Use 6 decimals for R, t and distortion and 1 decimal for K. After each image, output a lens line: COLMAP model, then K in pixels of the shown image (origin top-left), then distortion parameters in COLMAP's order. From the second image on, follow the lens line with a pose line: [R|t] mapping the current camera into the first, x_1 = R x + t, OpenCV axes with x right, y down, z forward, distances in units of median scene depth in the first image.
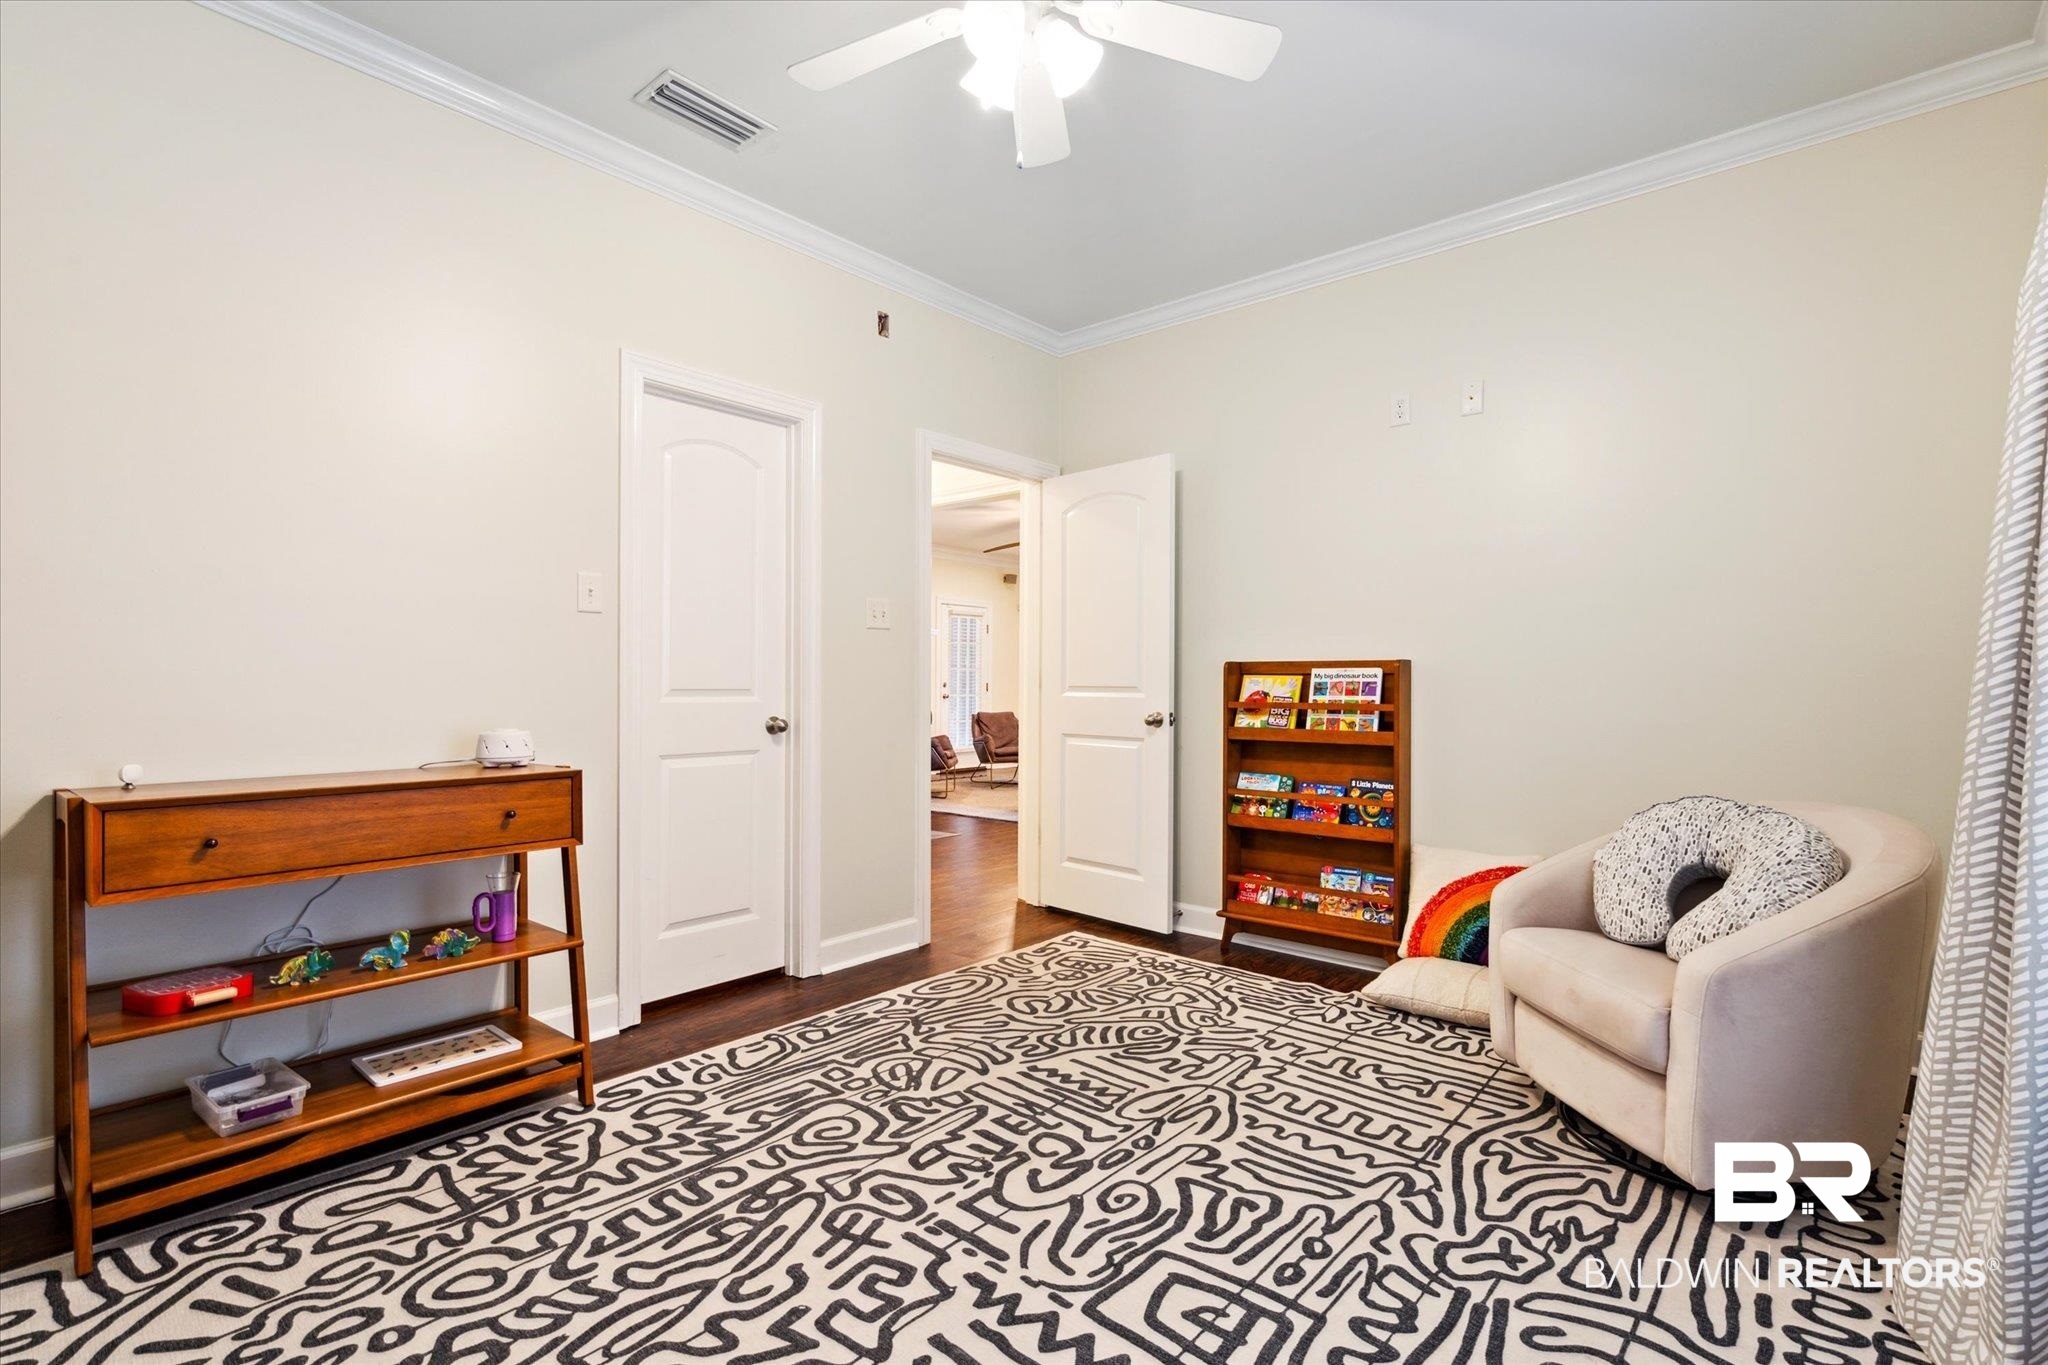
lens RADIAL K [[954.8, 0, 1014.5], [0, 954.8, 691.3], [0, 0, 1]] dist [0.000934, 0.000230]
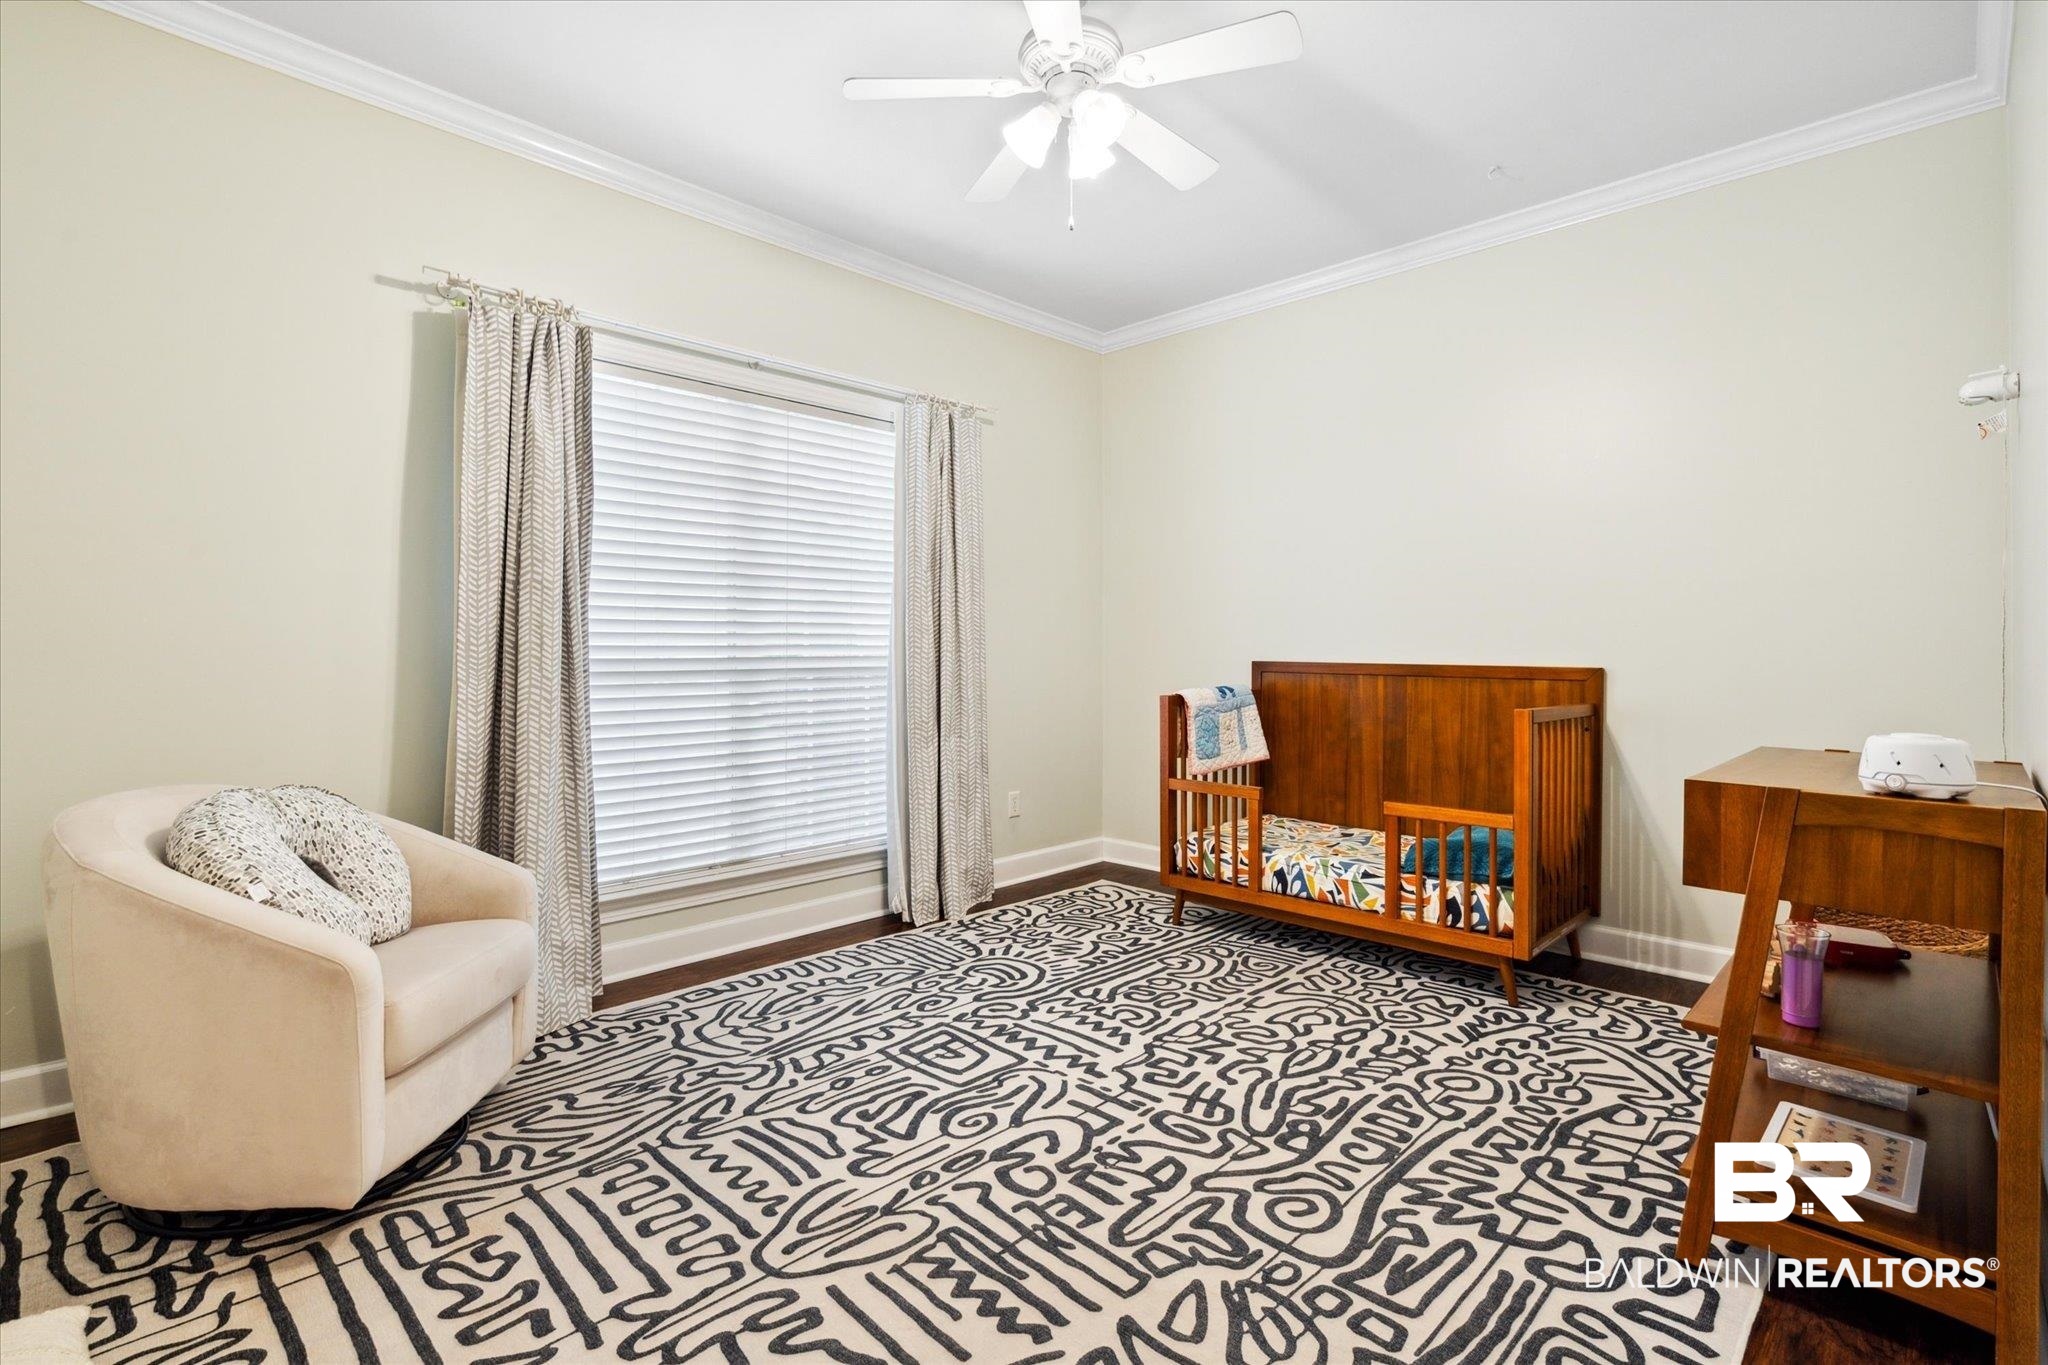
lens RADIAL K [[954.8, 0, 1014.5], [0, 954.8, 691.3], [0, 0, 1]] dist [0.000934, 0.000230]
pose [[-0.998388, -0.005689, 0.056474, 0.006433], [-0.002936, 0.998808, 0.048715, -0.018642], [-0.056683, 0.048470, -0.997215, 1.981526]]
